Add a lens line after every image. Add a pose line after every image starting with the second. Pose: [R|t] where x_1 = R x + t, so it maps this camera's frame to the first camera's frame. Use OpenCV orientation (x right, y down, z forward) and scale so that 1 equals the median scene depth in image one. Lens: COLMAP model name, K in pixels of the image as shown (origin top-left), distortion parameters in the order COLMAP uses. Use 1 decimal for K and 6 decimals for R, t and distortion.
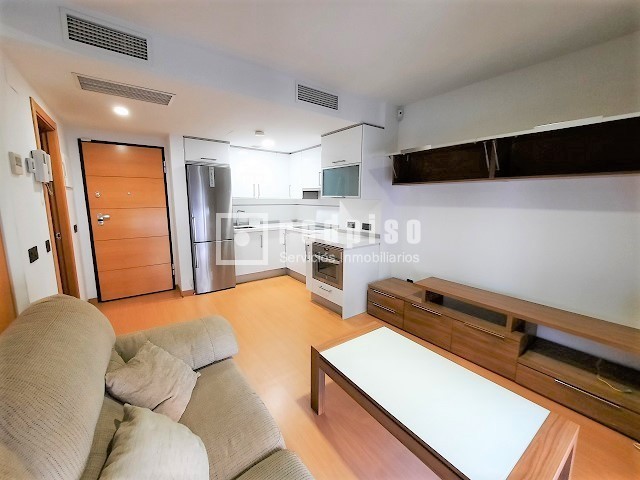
lens RADIAL K [[257.7, 0, 320.0], [0, 257.7, 240.0], [0, 0, 1]] dist [-0.001735, -0.000149]
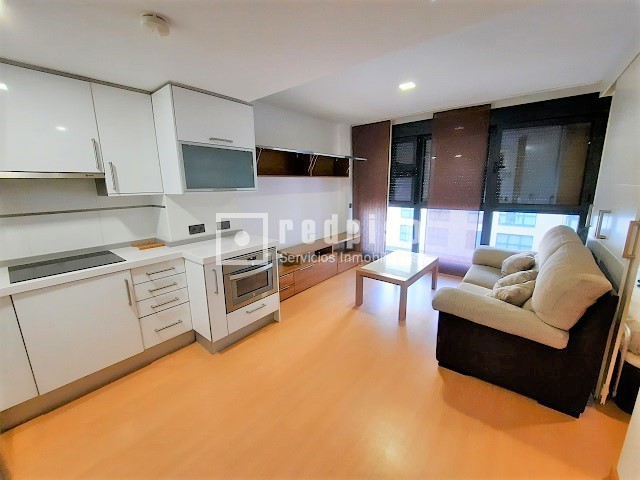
lens RADIAL K [[257.7, 0, 320.0], [0, 257.7, 240.0], [0, 0, 1]] dist [-0.001735, -0.000149]
pose [[-0.244041, -0.213561, 0.945958, -0.772095], [0.156667, 0.953955, 0.255784, -0.190328], [-0.957026, 0.210622, -0.199346, 0.998793]]
